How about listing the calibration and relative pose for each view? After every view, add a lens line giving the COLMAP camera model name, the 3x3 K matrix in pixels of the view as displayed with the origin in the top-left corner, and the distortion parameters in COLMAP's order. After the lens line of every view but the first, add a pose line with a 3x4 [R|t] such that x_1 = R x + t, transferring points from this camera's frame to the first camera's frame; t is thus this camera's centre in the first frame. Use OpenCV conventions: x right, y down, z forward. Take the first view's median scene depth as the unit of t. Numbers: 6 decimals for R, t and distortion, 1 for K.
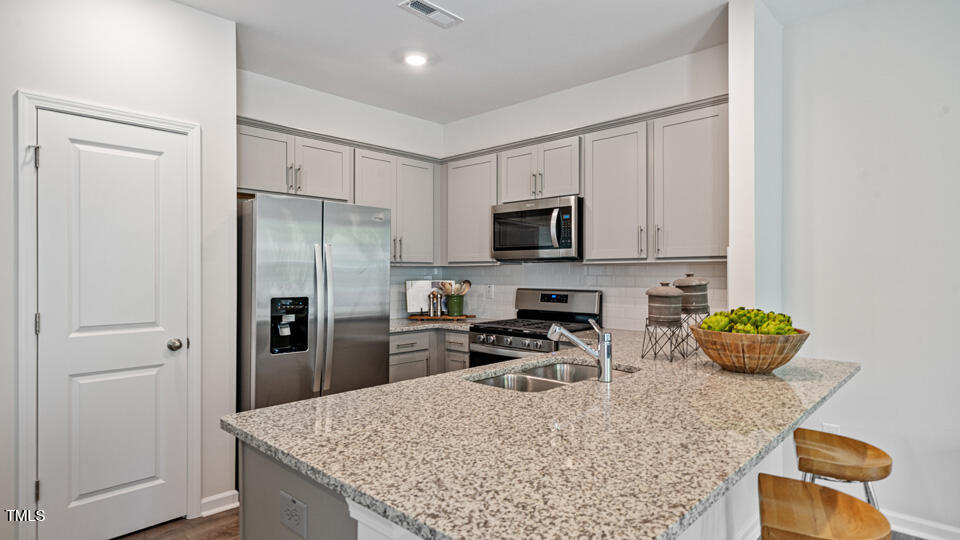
lens RADIAL K [[520.3, 0, 484.5], [0, 520.3, 266.1], [0, 0, 1]] dist [-0.015359, 0.001311]
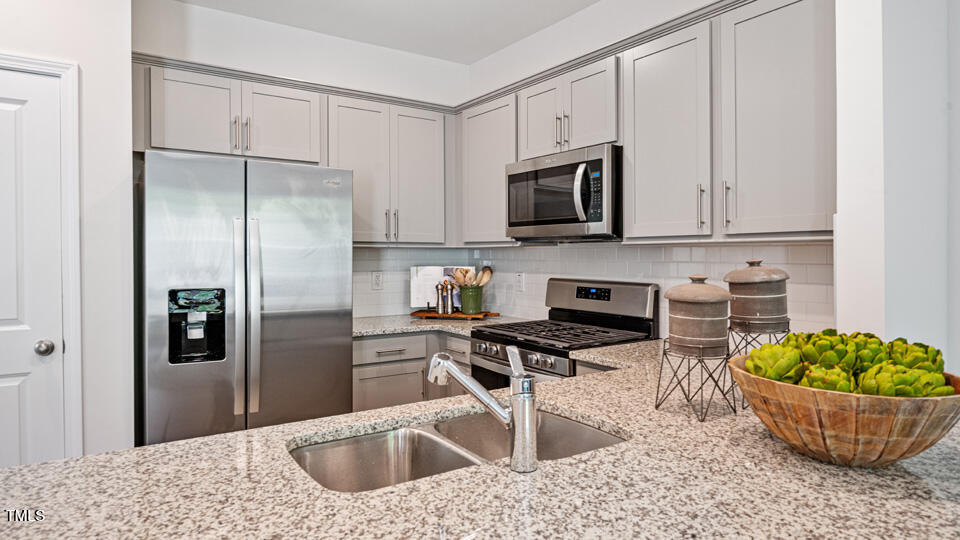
lens RADIAL K [[570.4, 0, 486.4], [0, 570.4, 249.1], [0, 0, 1]] dist [-0.030507, 0.003790]
pose [[0.977241, 0.001708, -0.212125, 0.182024], [-0.001345, 0.999997, 0.001856, 0.000715], [0.212128, -0.001528, 0.977241, 0.251635]]
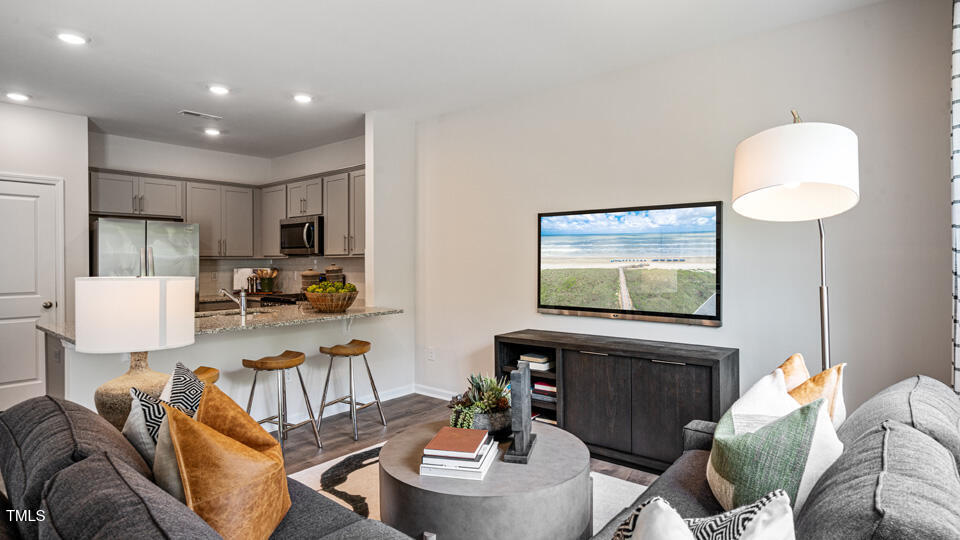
lens RADIAL K [[520.3, 0, 487.8], [0, 520.3, 255.0], [0, 0, 1]] dist [-0.015359, 0.001311]
pose [[0.998611, -0.002636, 0.052620, 0.637677], [0.002628, 0.999997, 0.000209, -0.011414], [-0.052621, -0.000071, 0.998615, -0.655577]]
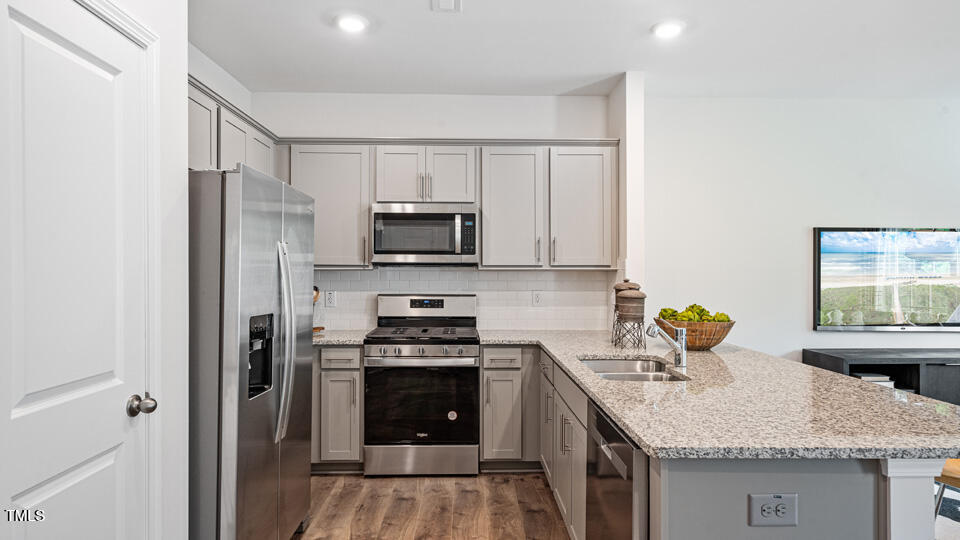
lens RADIAL K [[537.1, 0, 480.5], [0, 537.1, 274.1], [0, 0, 1]] dist [0.006923, 0.000922]
pose [[0.716348, 0.002228, 0.697739, -0.588991], [-0.012353, 0.999879, 0.009490, -0.006208], [-0.697634, -0.015418, 0.716289, 0.230967]]
